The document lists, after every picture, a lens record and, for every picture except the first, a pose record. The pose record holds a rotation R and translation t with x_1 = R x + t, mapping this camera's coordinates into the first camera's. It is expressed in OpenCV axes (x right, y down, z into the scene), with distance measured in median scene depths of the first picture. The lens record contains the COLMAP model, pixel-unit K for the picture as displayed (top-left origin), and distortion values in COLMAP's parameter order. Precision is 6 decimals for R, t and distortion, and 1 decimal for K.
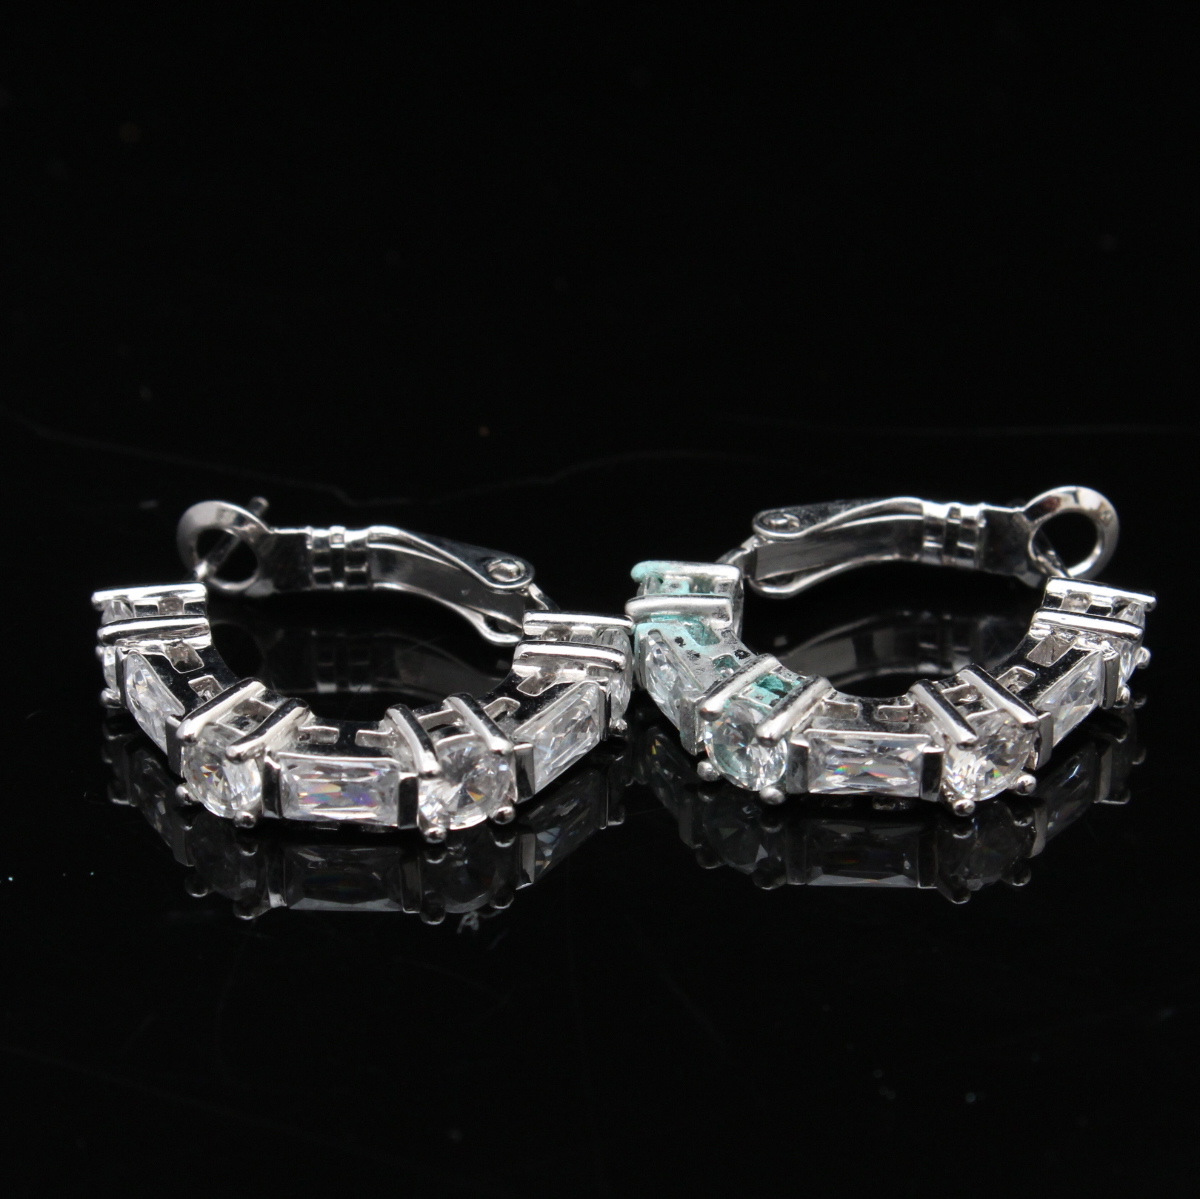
lens RADIAL K [[6373.2, 0, 600.0], [0, 6373.2, 599.5], [0, 0, 1]] dist [0.100756, 0.503421]
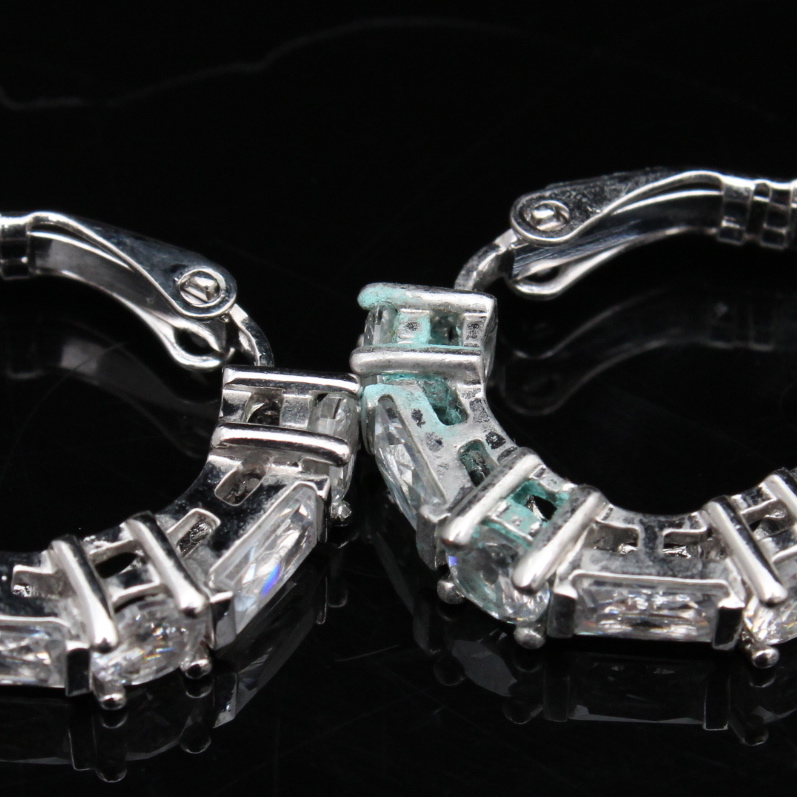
lens RADIAL K [[4232.9, 0, 398.5], [0, 4232.9, 398.5], [0, 0, 1]] dist [0.100756, 0.503421]
pose [[0.999797, 0.006753, 0.018978, -0.000029], [-0.014625, 0.891209, 0.453358, -0.238642], [-0.013852, -0.453543, 0.891127, 0.529568]]
